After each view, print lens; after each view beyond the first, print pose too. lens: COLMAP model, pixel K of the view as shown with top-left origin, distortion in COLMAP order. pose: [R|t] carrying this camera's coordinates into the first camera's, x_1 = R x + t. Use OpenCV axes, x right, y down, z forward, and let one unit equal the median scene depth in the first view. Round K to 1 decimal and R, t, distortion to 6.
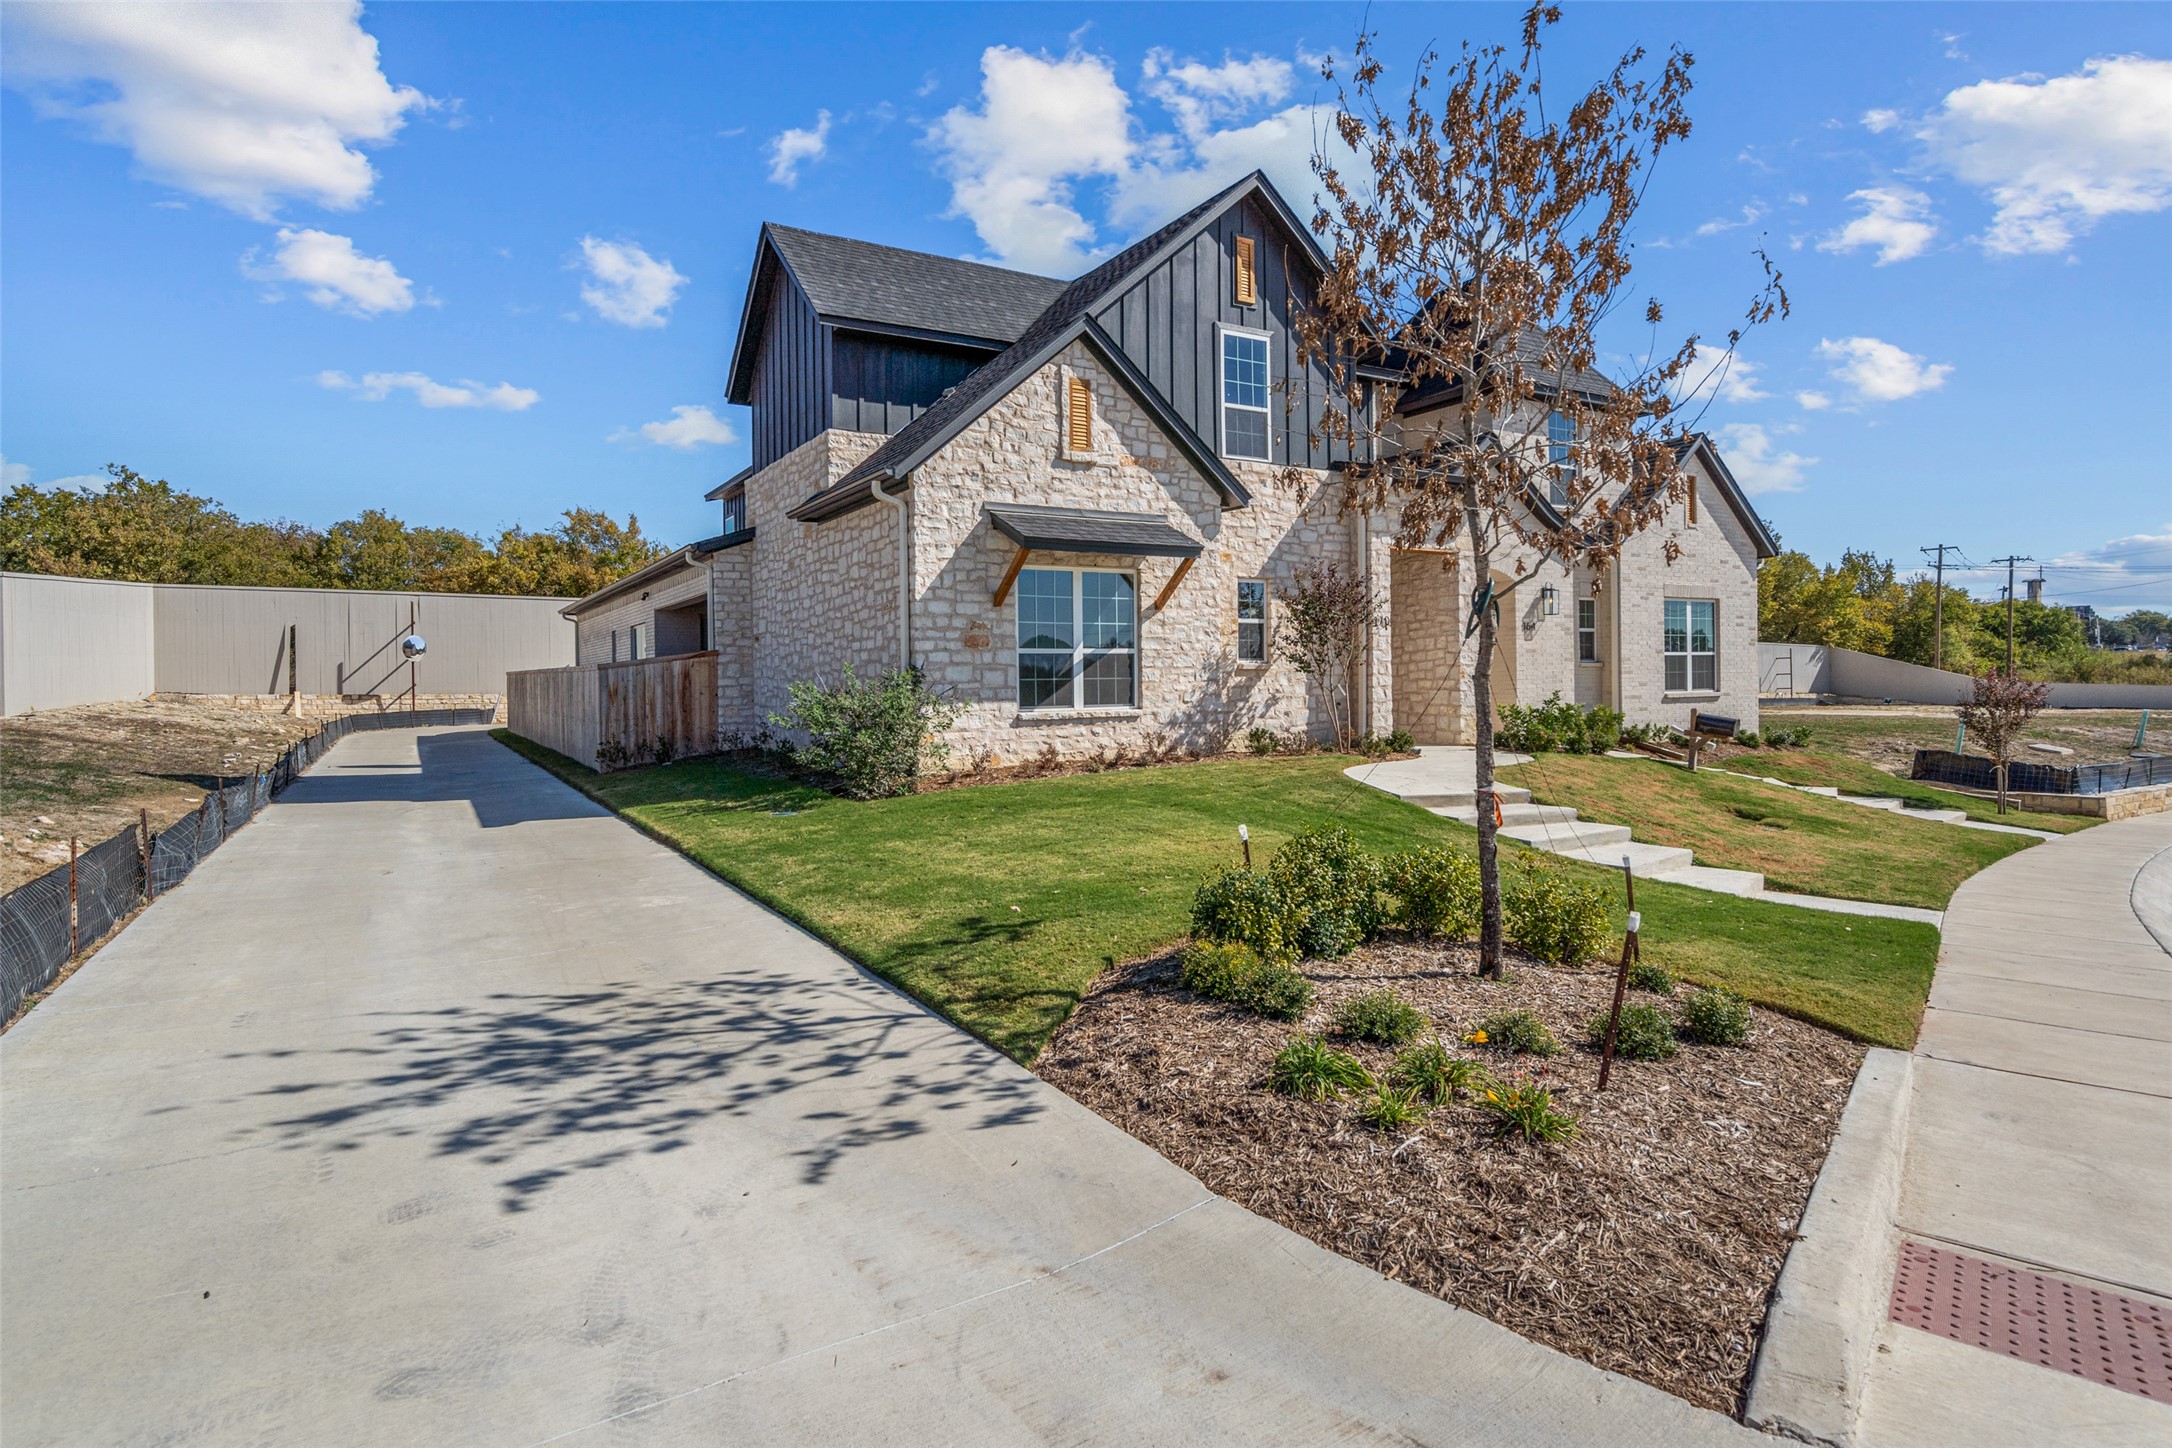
lens RADIAL K [[1137.9, 0, 1057.3], [0, 1137.9, 668.5], [0, 0, 1]] dist [-0.000983, -0.000173]
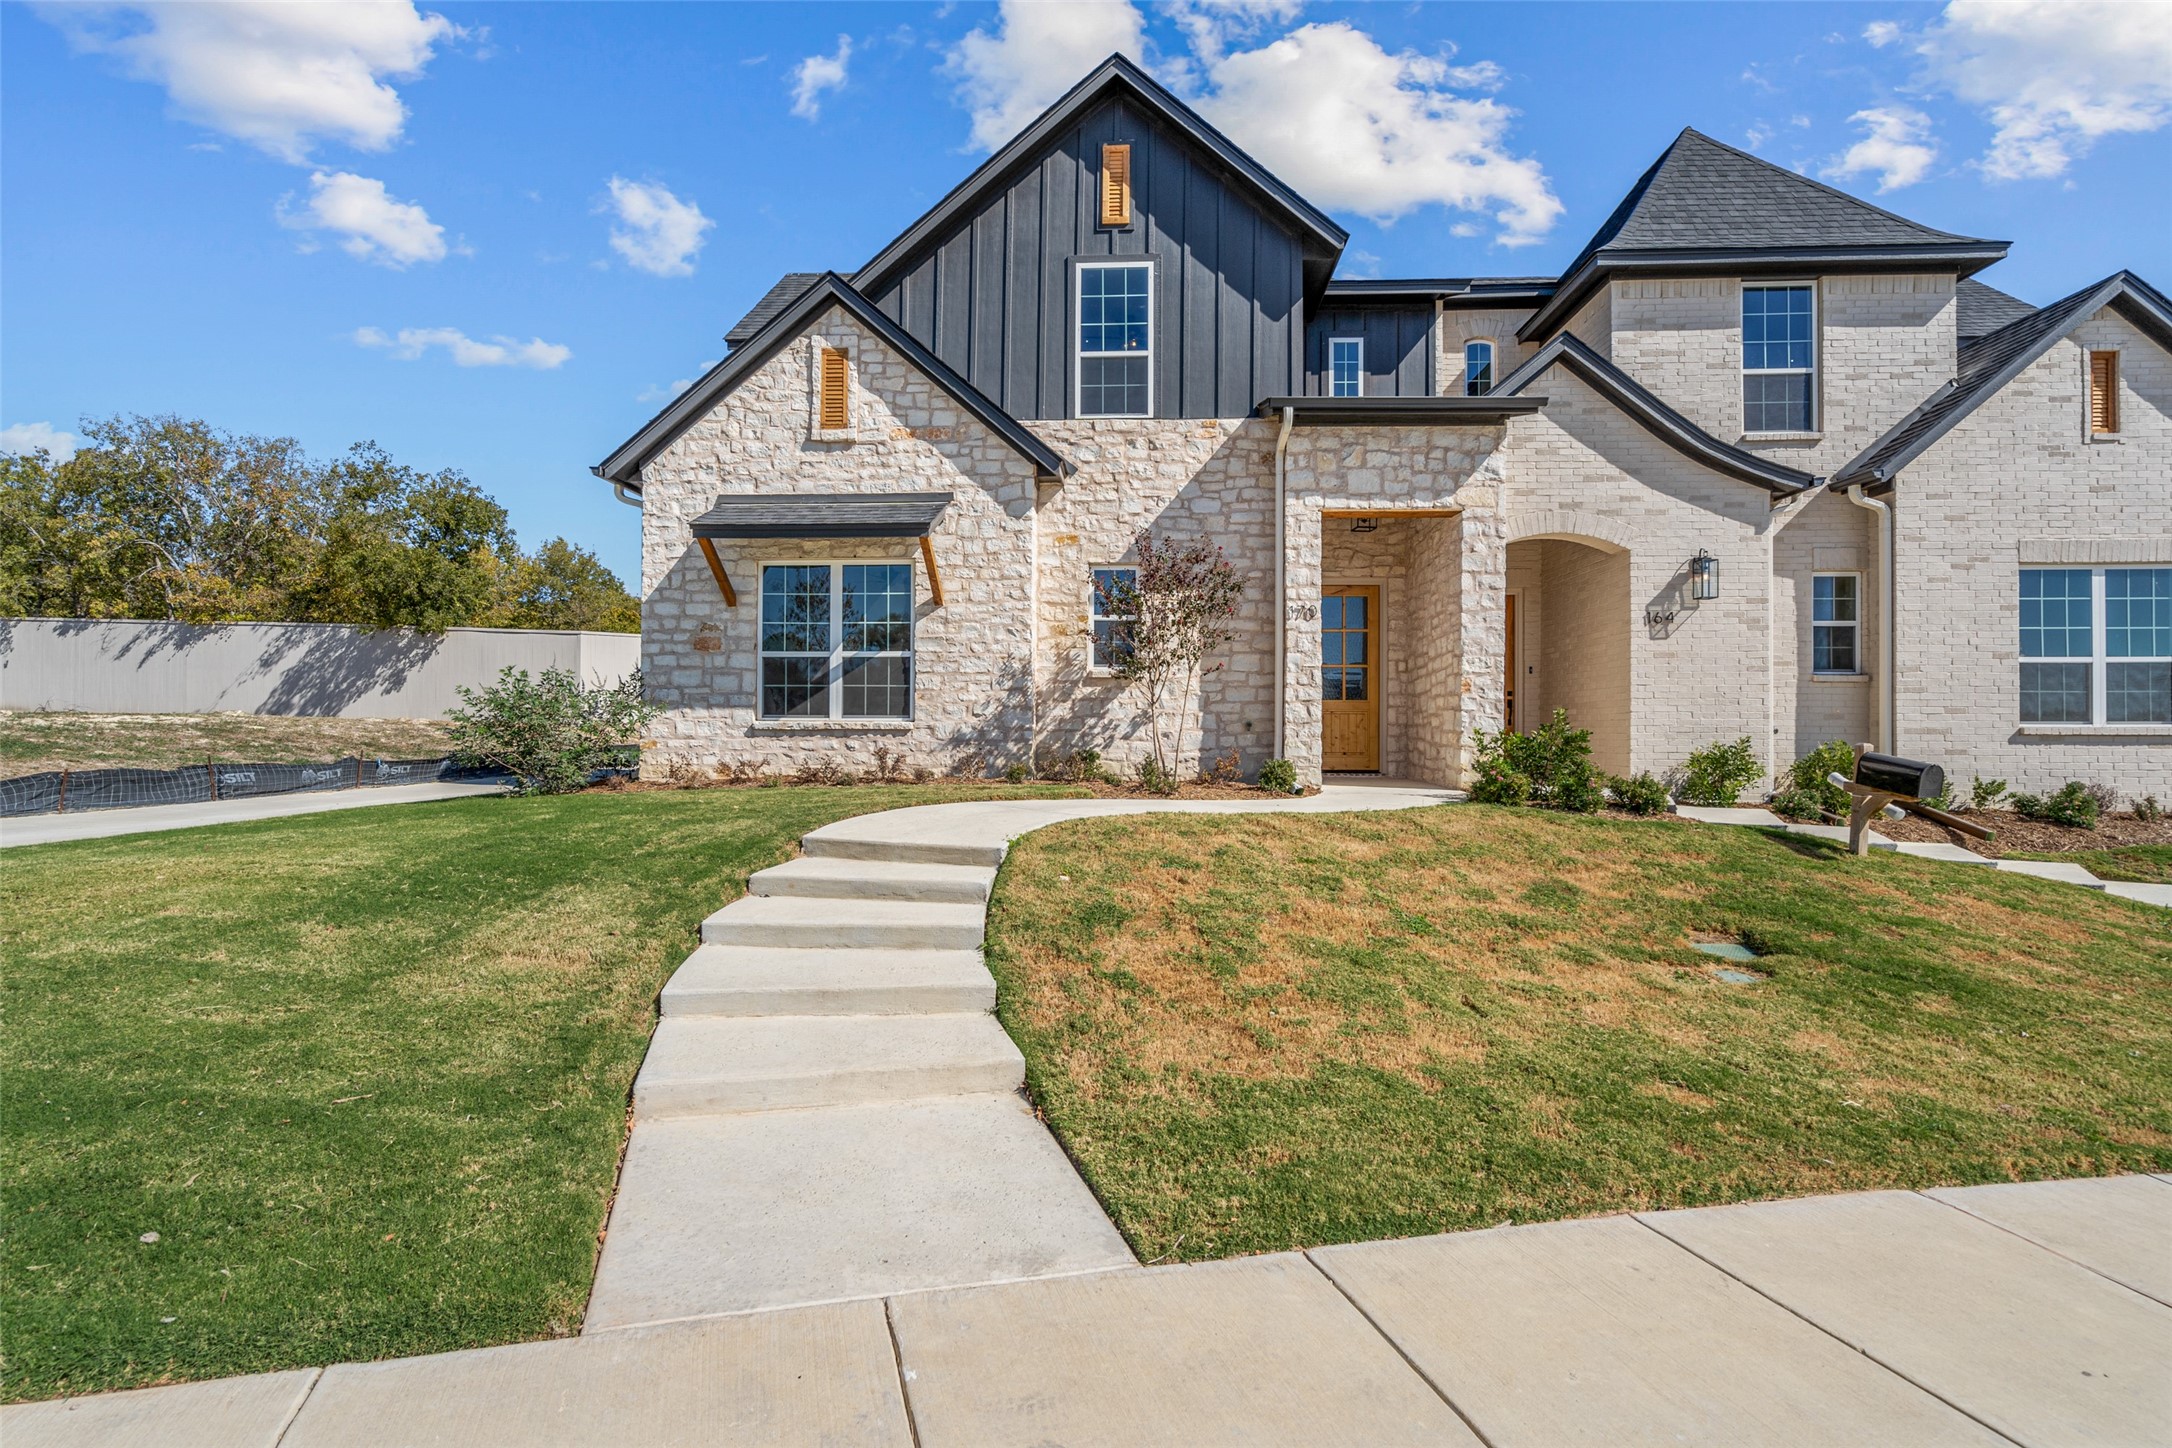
lens RADIAL K [[995.1, 0, 1079.4], [0, 995.1, 708.4], [0, 0, 1]] dist [-0.003440, 0.000659]
pose [[0.836812, 0.003491, -0.547480, 0.594607], [-0.010041, 0.999909, -0.008972, 0.031657], [0.547399, 0.013005, 0.836771, 0.448636]]
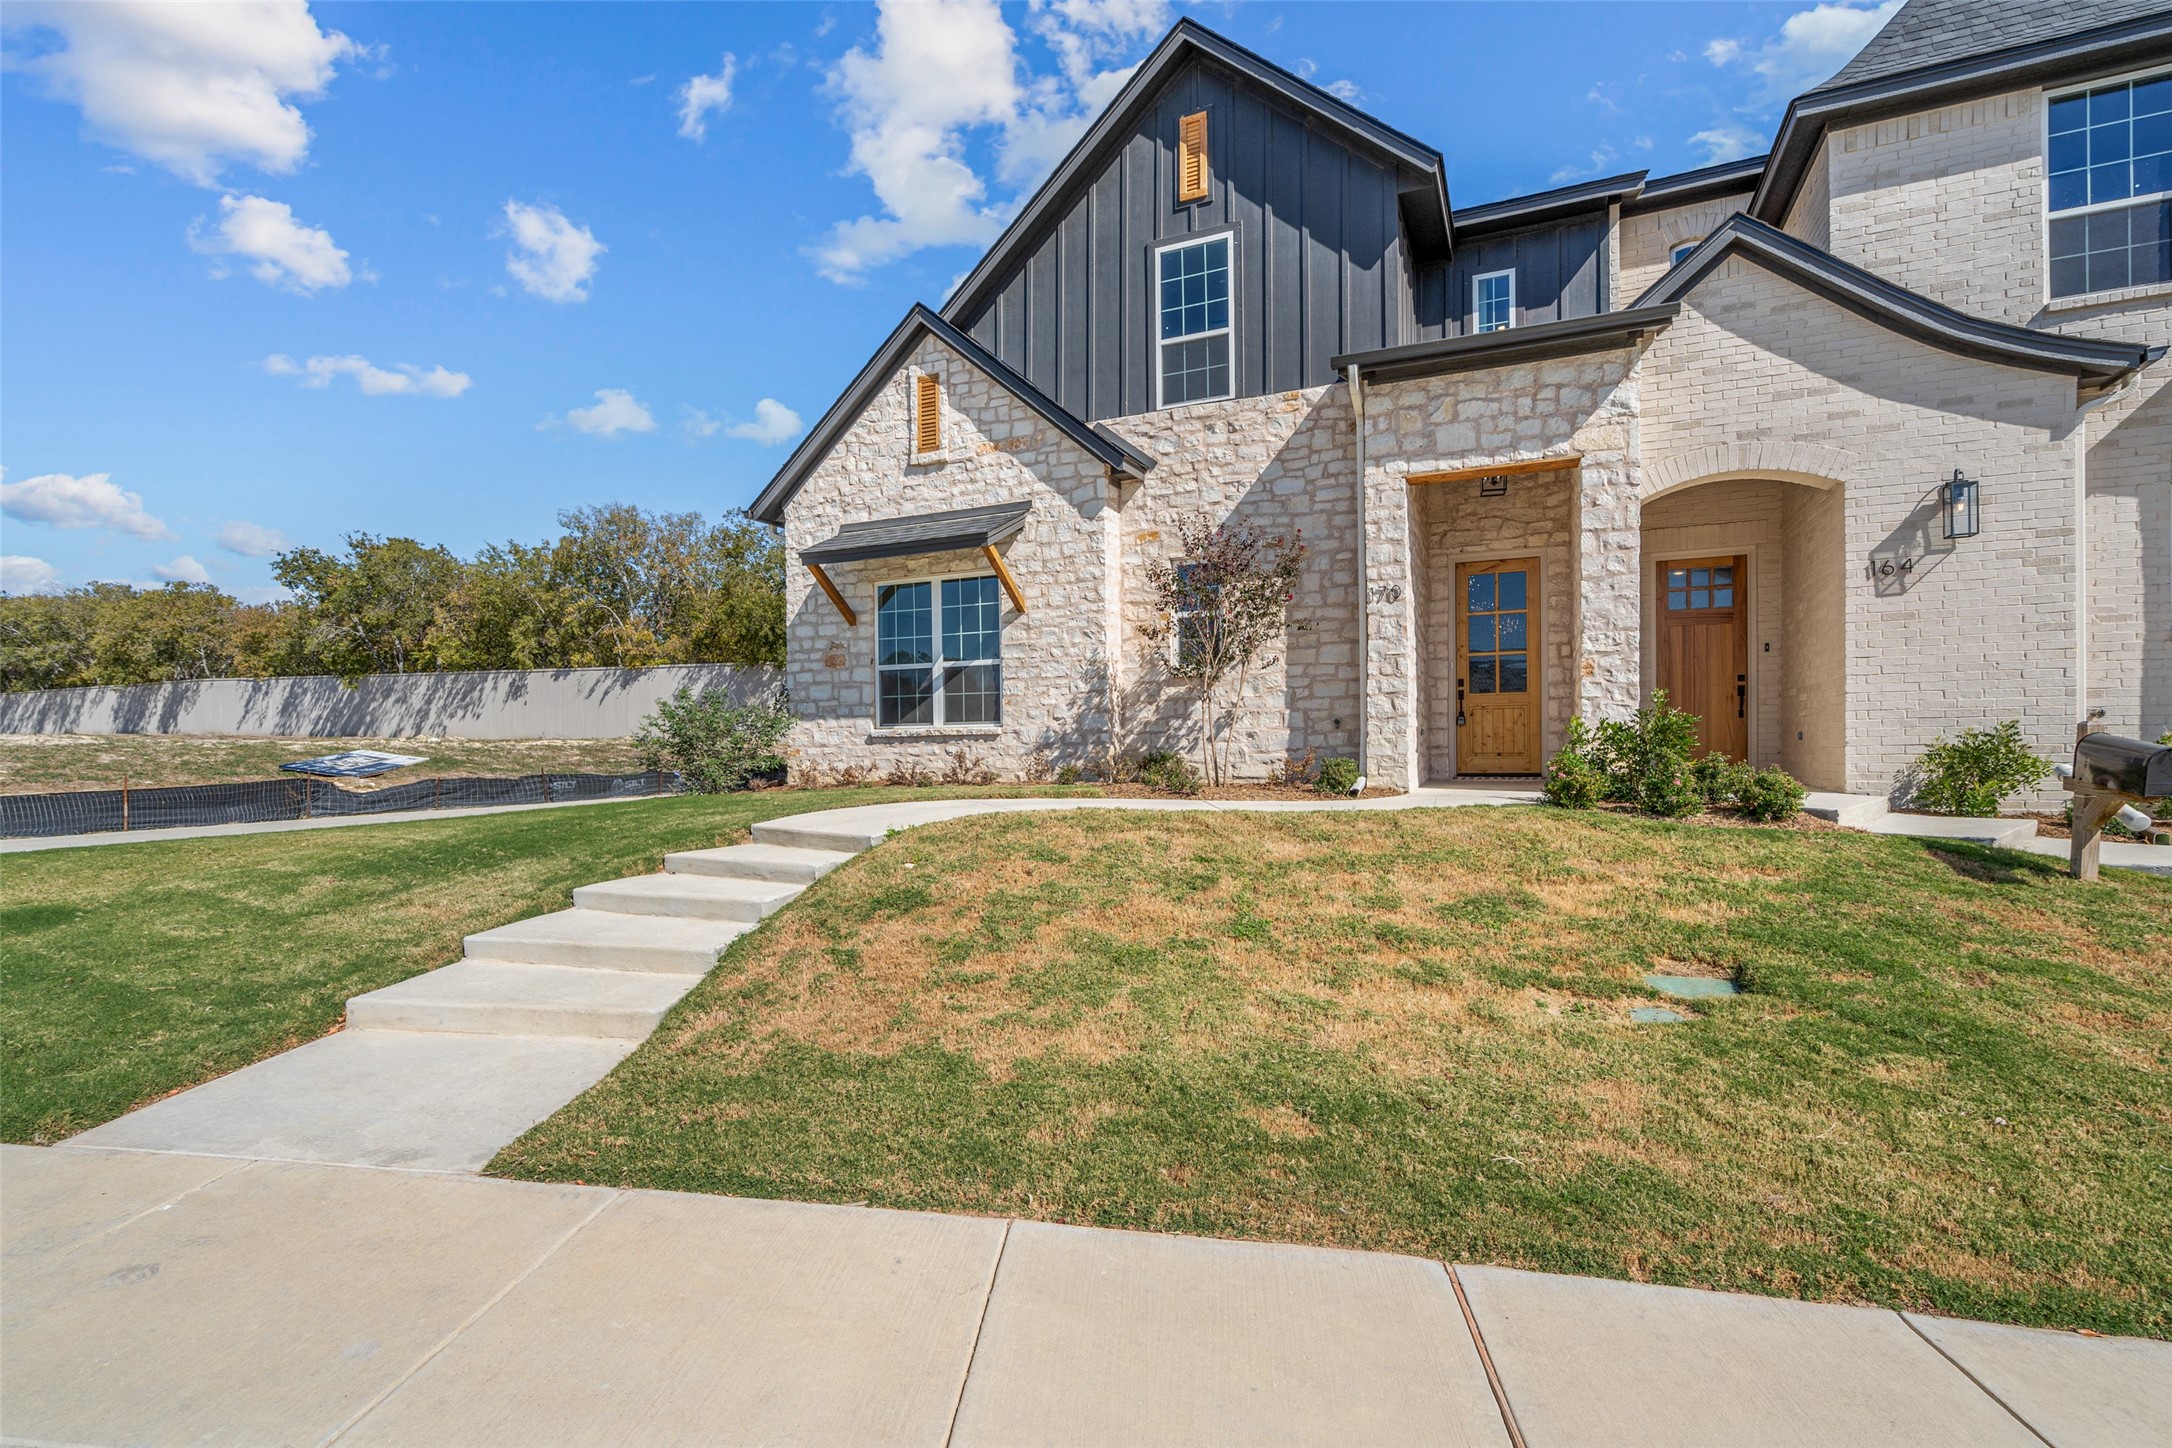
lens RADIAL K [[1009.8, 0, 1068.3], [0, 1009.8, 744.0], [0, 0, 1]] dist [-0.001529, 0.000852]
pose [[0.574554, 0.001100, -0.818466, 0.754308], [0.010030, 0.999915, 0.008385, 0.043618], [0.818405, -0.013026, 0.574494, 0.599635]]
